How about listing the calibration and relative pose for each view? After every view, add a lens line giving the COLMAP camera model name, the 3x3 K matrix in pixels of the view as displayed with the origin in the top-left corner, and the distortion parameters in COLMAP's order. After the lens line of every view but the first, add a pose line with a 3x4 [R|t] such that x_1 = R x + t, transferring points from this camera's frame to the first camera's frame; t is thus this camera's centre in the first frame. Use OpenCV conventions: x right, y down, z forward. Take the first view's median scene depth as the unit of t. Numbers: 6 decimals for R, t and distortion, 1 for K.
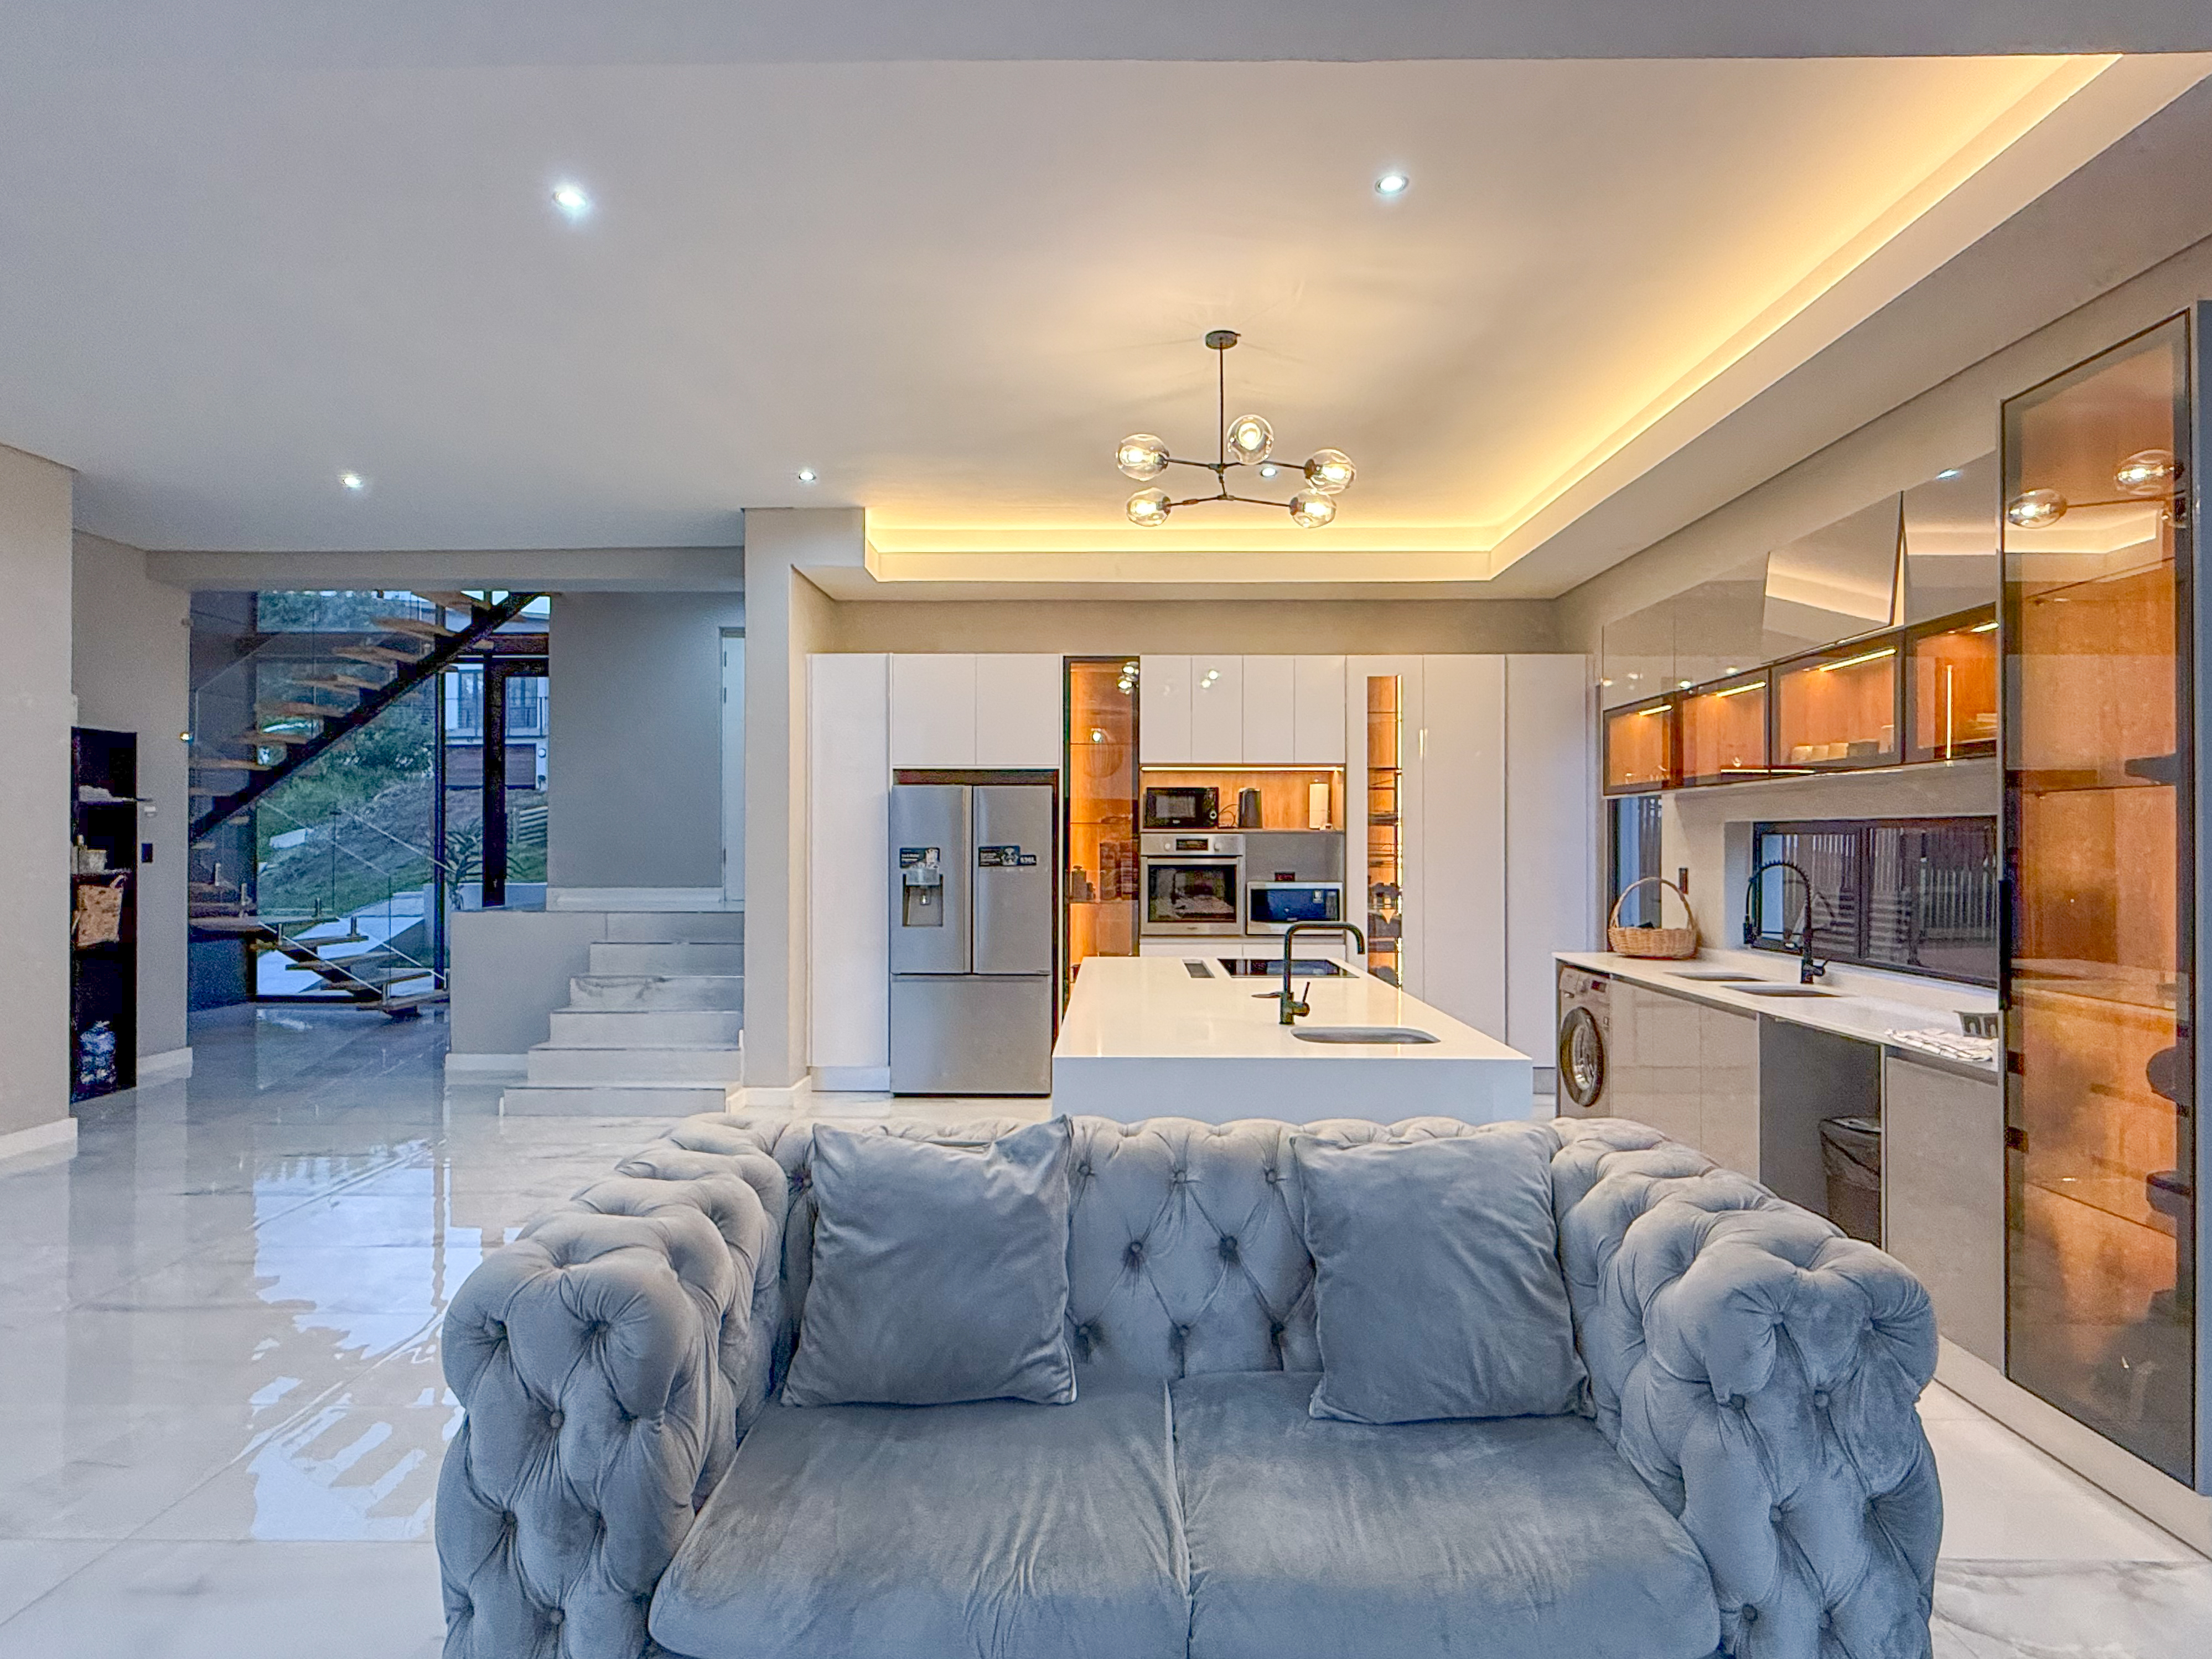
lens RADIAL K [[1199.3, 0, 1100.6], [0, 1199.3, 833.5], [0, 0, 1]] dist [0.003648, -0.000637]
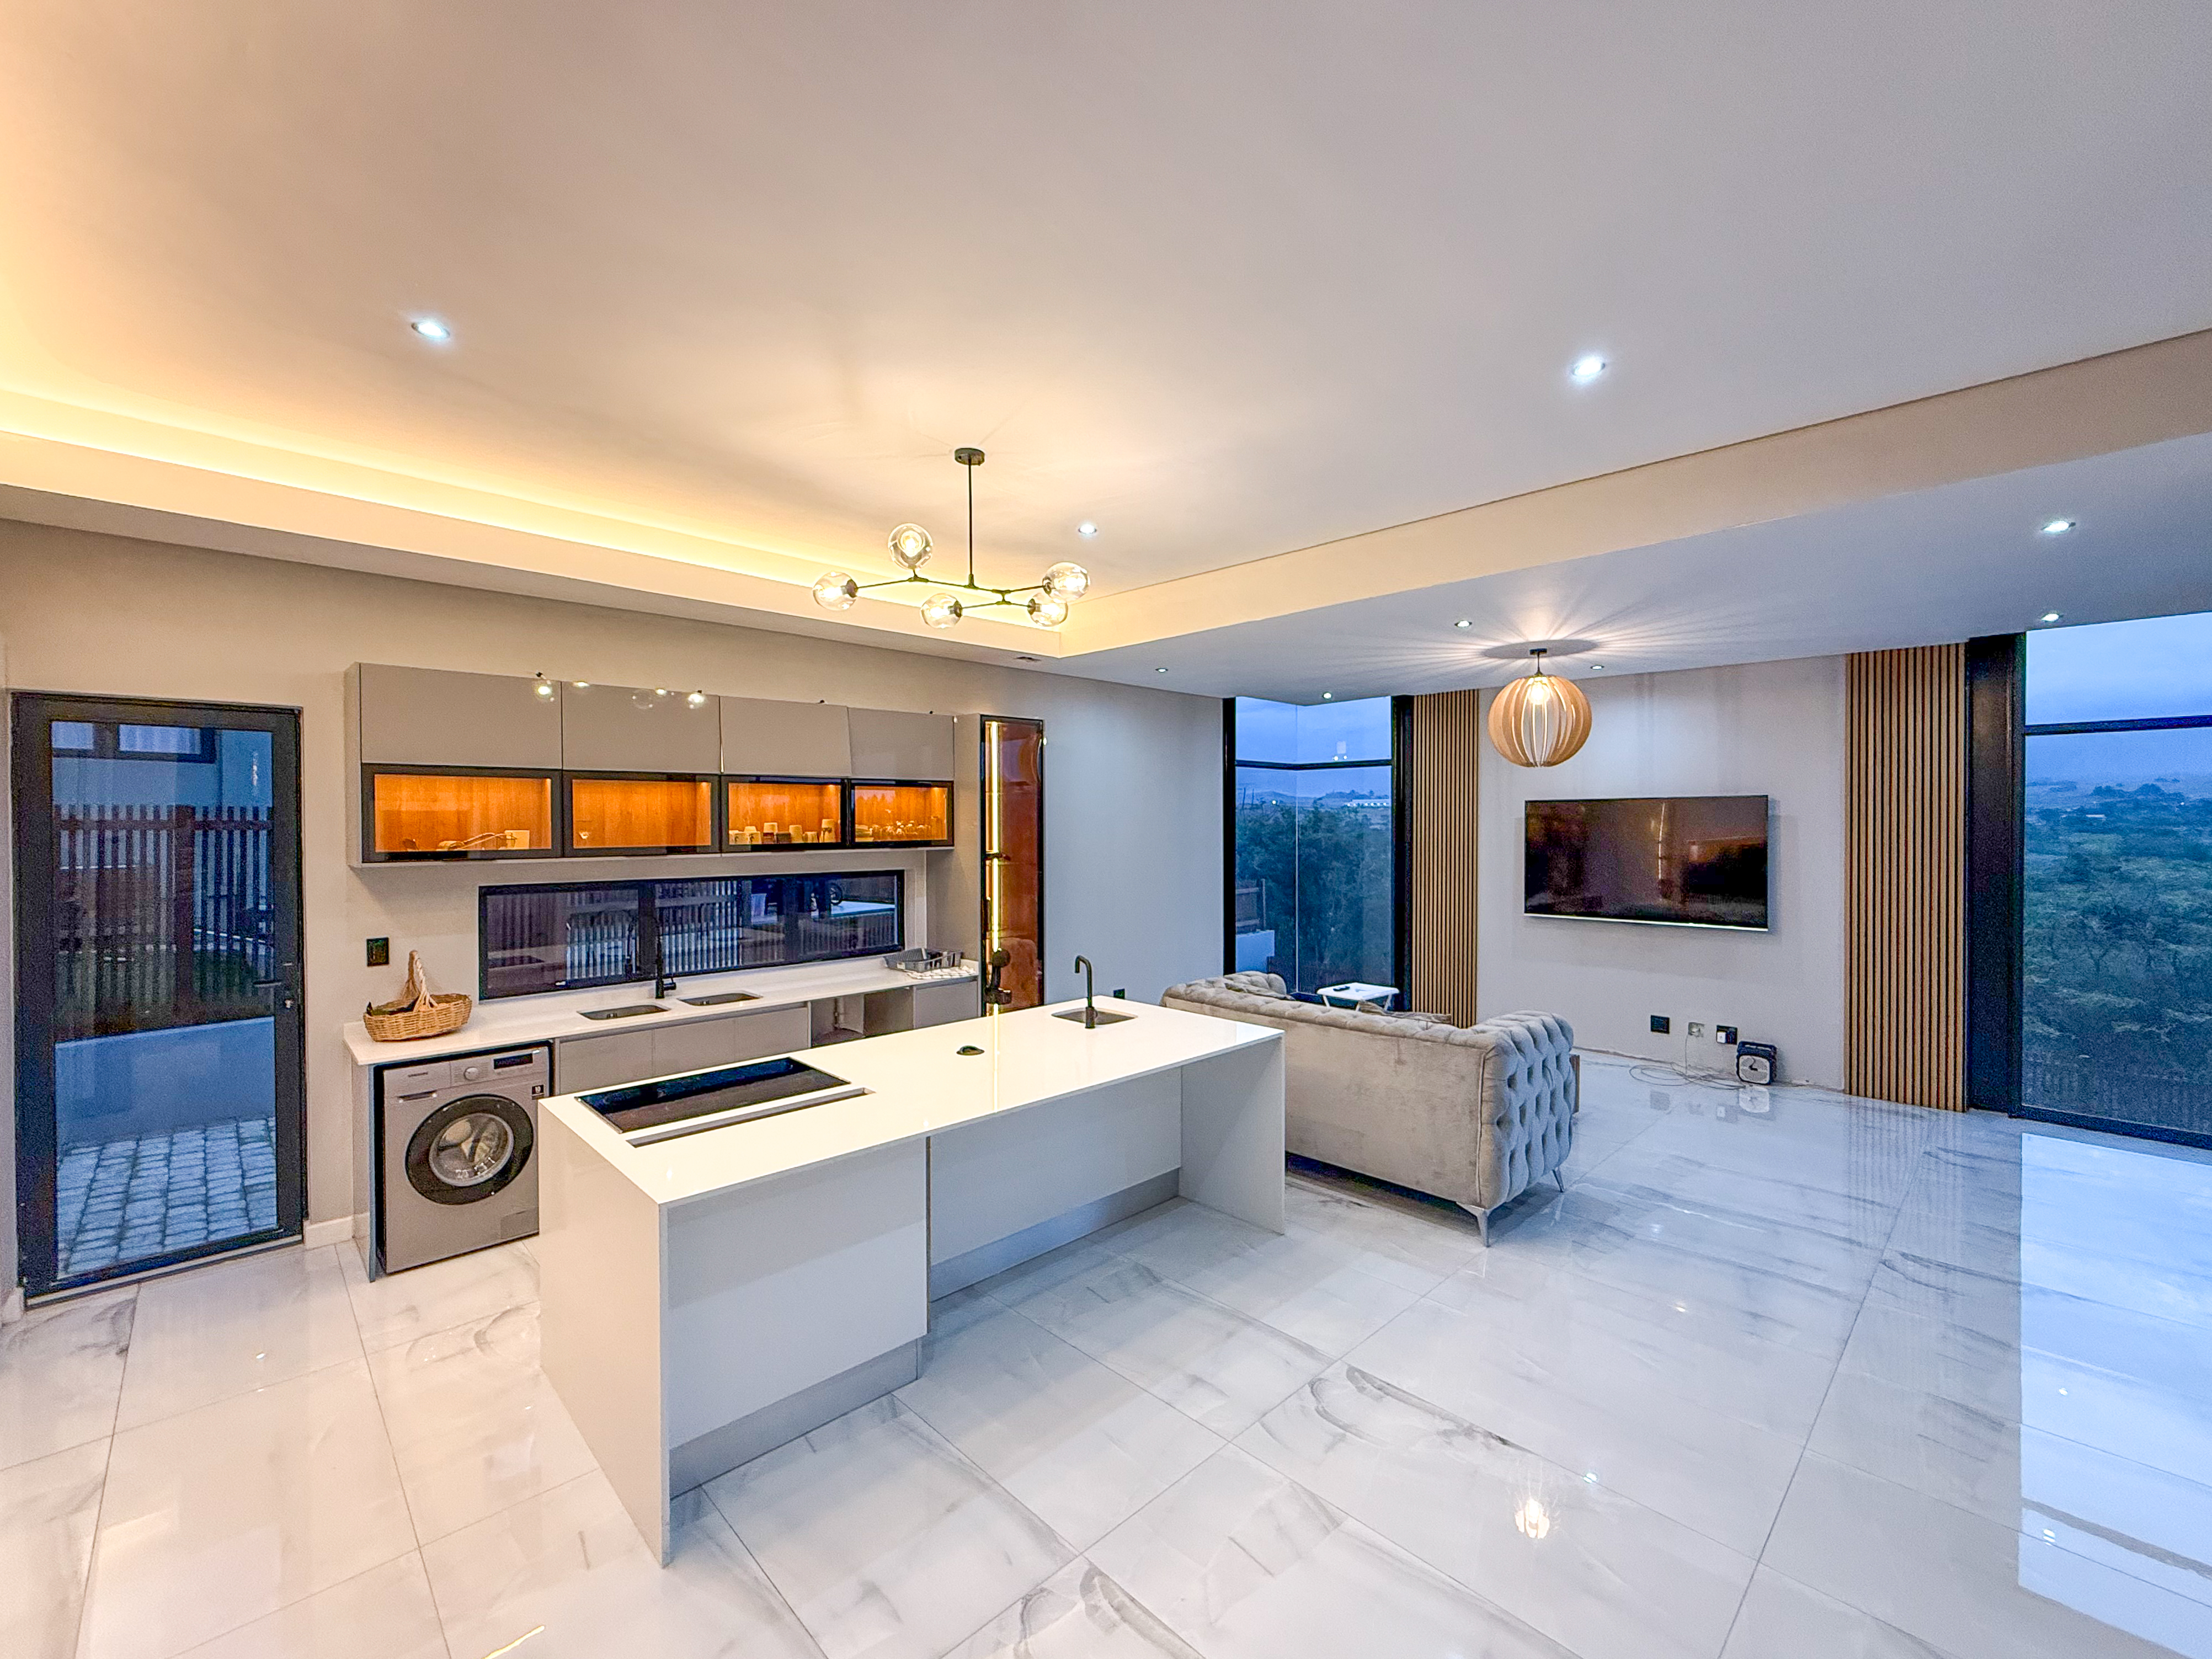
lens RADIAL K [[920.2, 0, 1106.0], [0, 920.2, 829.5], [0, 0, 1]] dist [0.001877, -0.000030]
pose [[-0.710724, -0.005412, 0.703450, -0.350353], [-0.003797, 0.999985, 0.003856, -0.050649], [-0.703461, 0.000070, -0.710734, 0.925839]]
